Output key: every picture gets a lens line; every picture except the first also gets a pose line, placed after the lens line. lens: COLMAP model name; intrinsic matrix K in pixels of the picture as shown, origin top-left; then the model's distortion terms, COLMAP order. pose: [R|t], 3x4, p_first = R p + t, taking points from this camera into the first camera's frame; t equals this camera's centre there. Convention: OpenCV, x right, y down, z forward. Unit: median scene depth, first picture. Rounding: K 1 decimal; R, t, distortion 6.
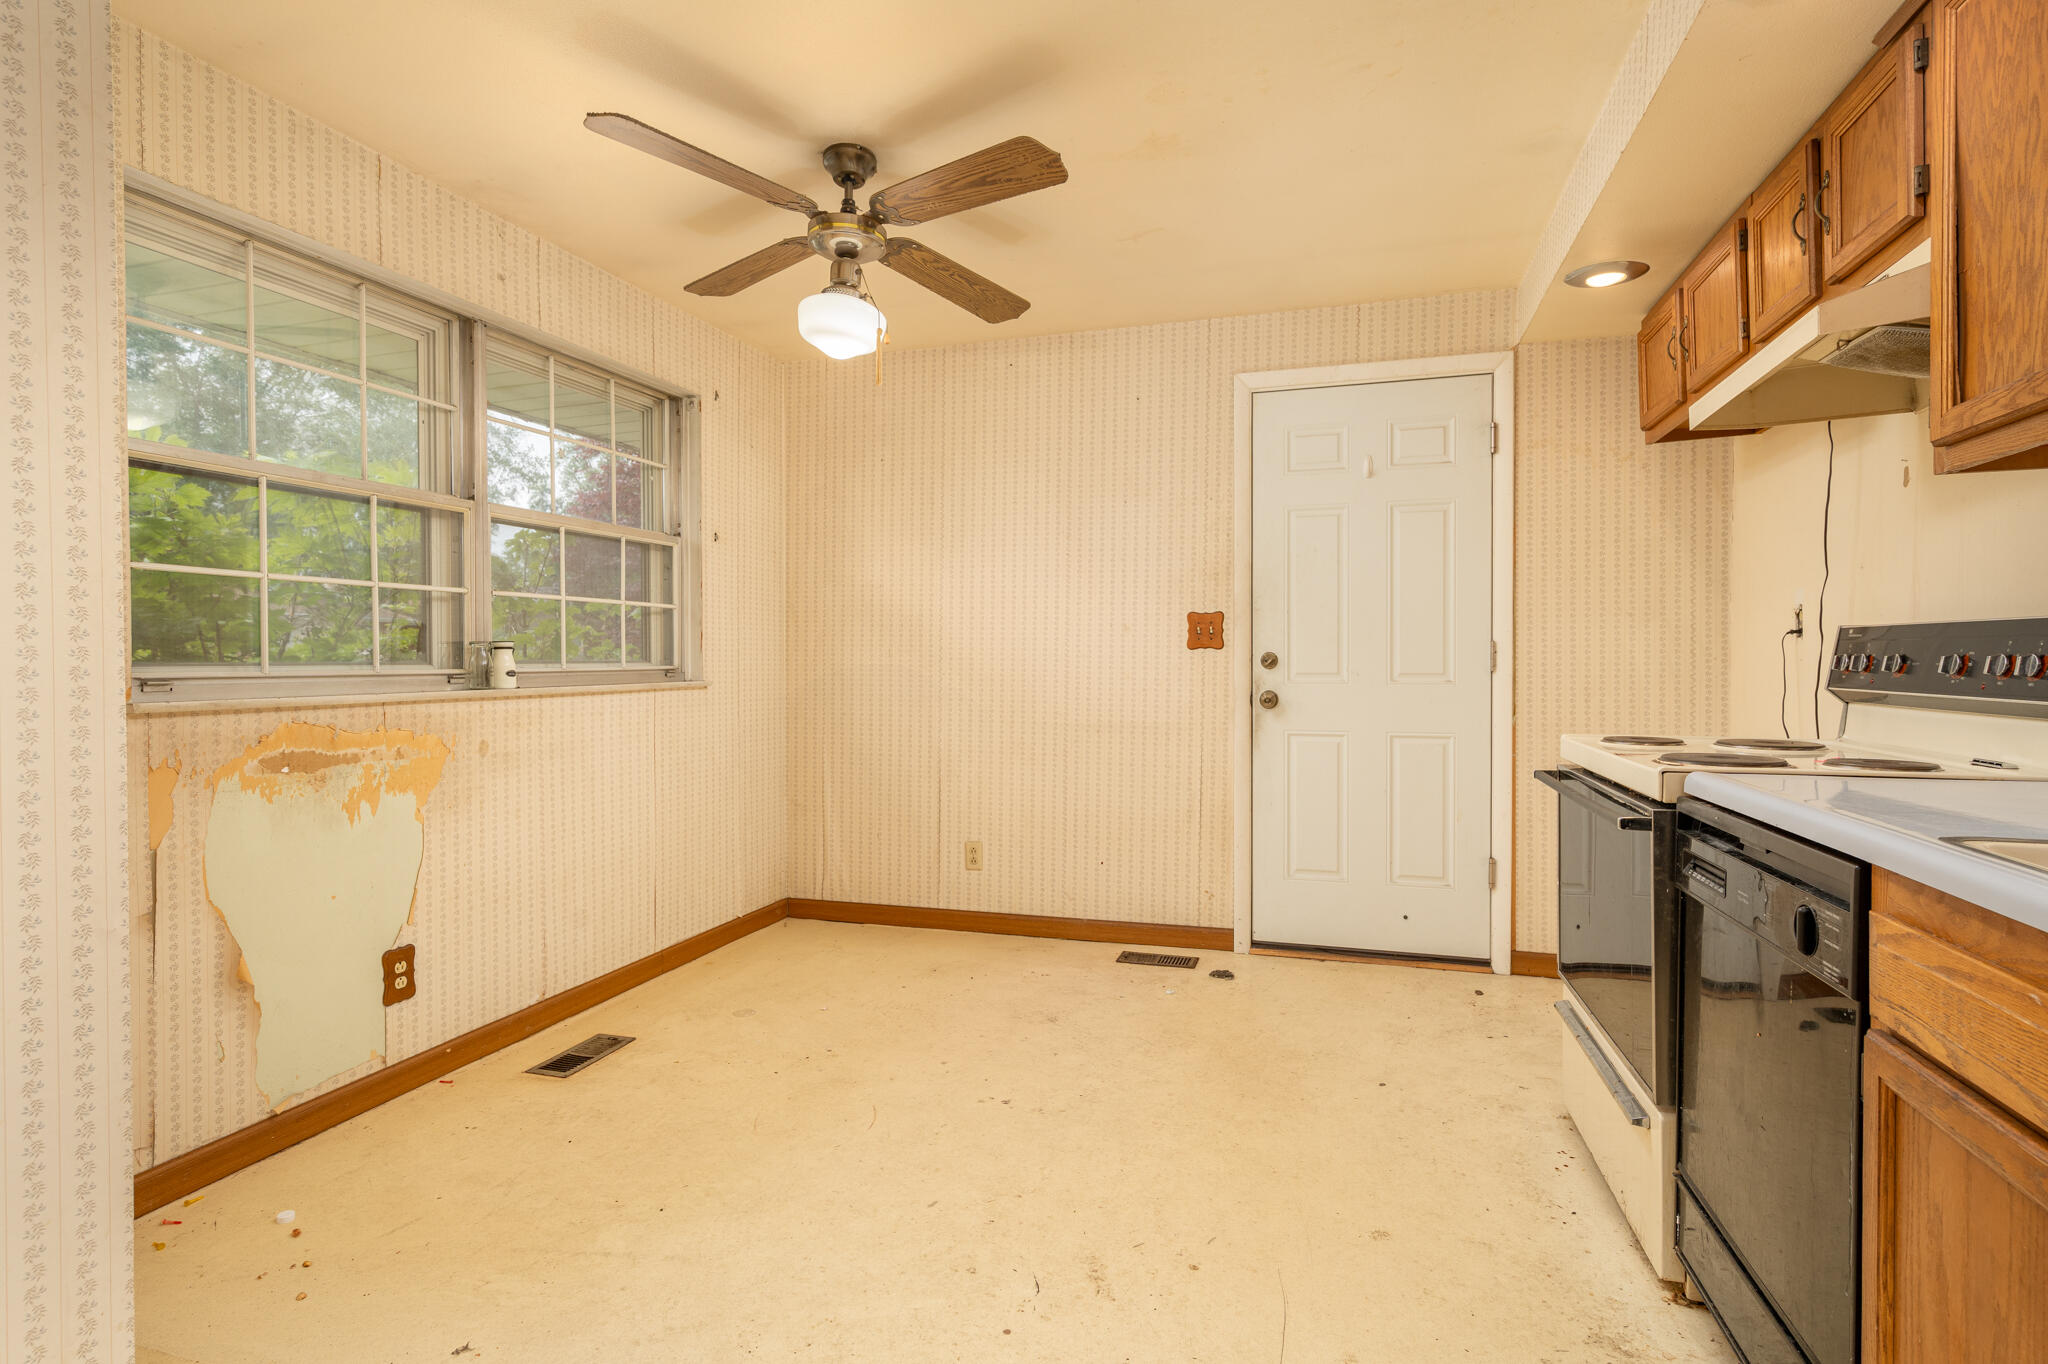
lens RADIAL K [[1037.4, 0, 1028.9], [0, 1037.4, 674.3], [0, 0, 1]] dist [0.002748, 0.000907]
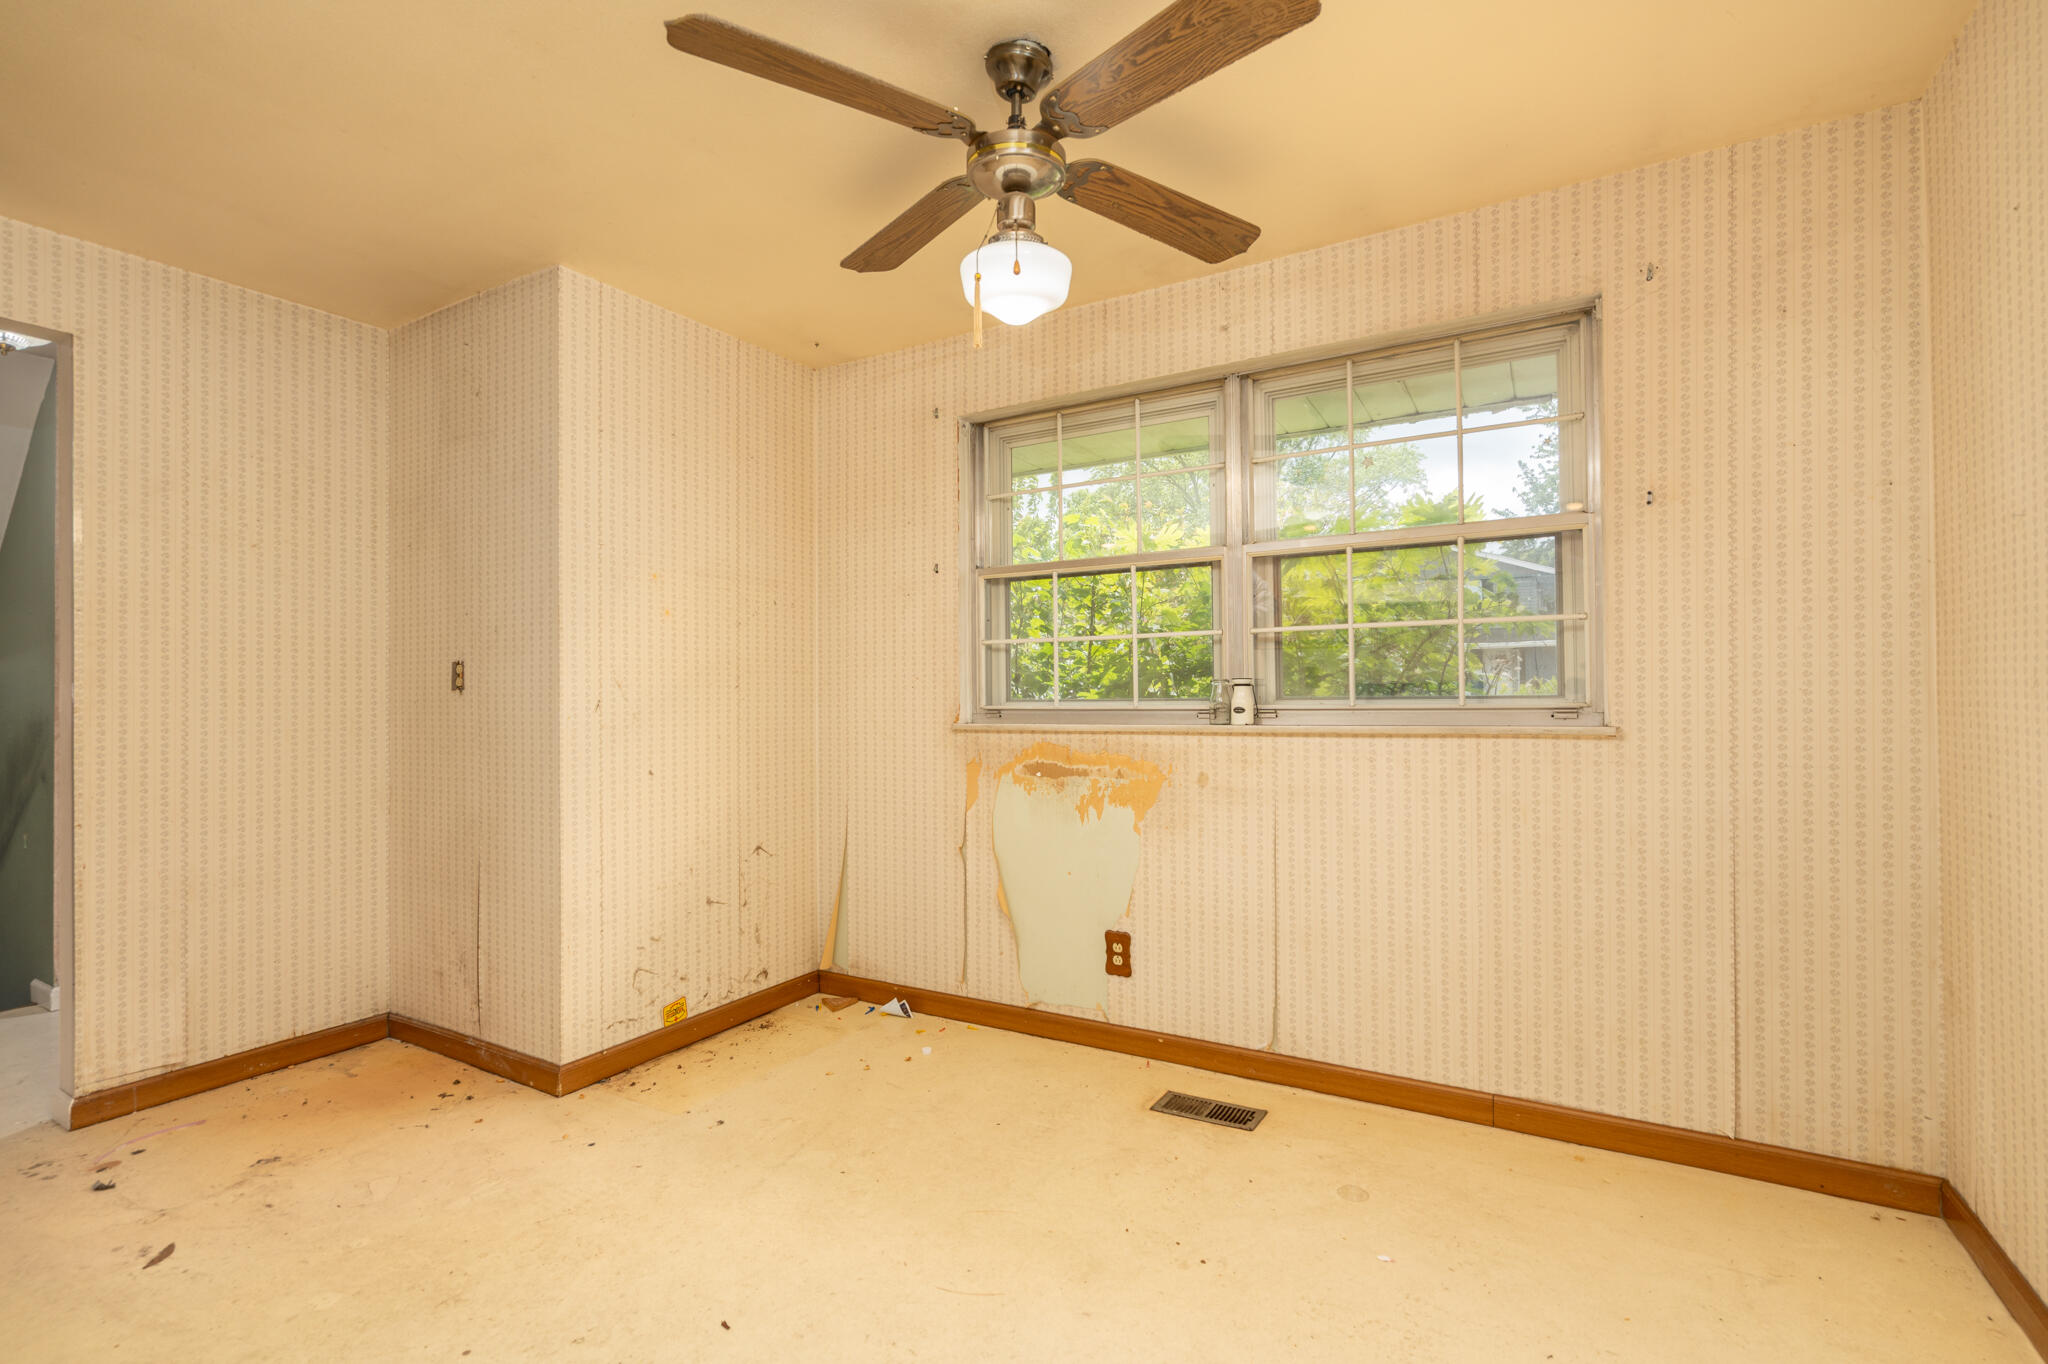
lens RADIAL K [[944.2, 0, 1021.4], [0, 944.2, 681.0], [0, 0, 1]] dist [-0.002348, 0.000202]
pose [[-0.226282, -0.004741, -0.974050, 0.448969], [-0.002449, 0.999988, -0.004298, -0.025095], [0.974059, 0.001413, -0.226290, 1.003929]]
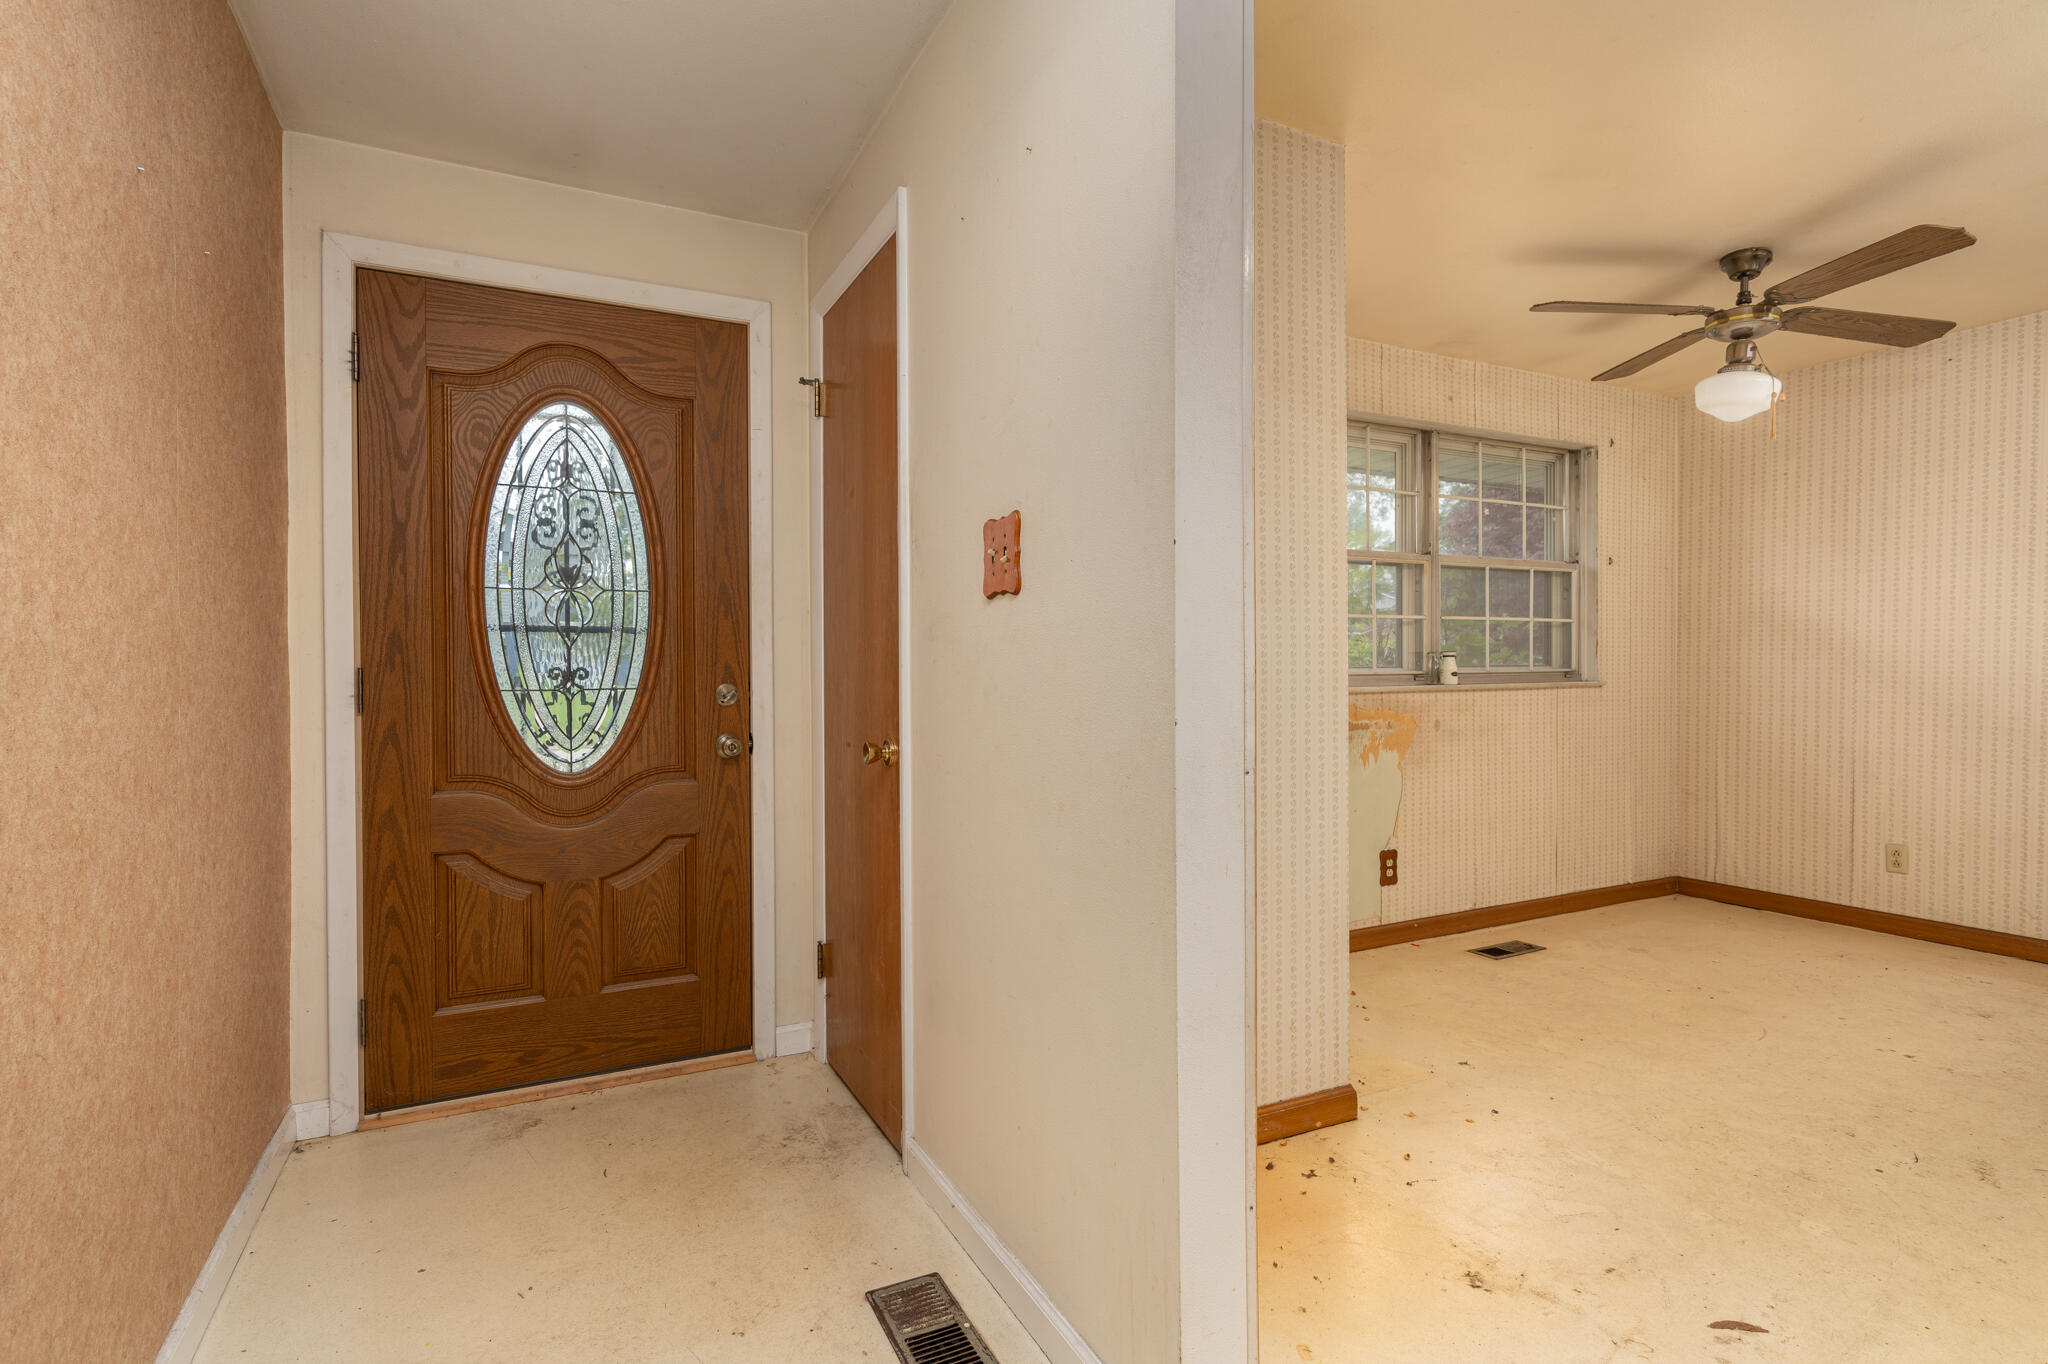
lens RADIAL K [[1000.4, 0, 1020.2], [0, 1000.4, 677.1], [0, 0, 1]] dist [0.000769, 0.002009]
pose [[0.693157, 0.005333, -0.720766, 0.077965], [-0.005619, 0.999982, 0.001995, 0.004066], [0.720764, 0.002667, 0.693175, -0.382628]]
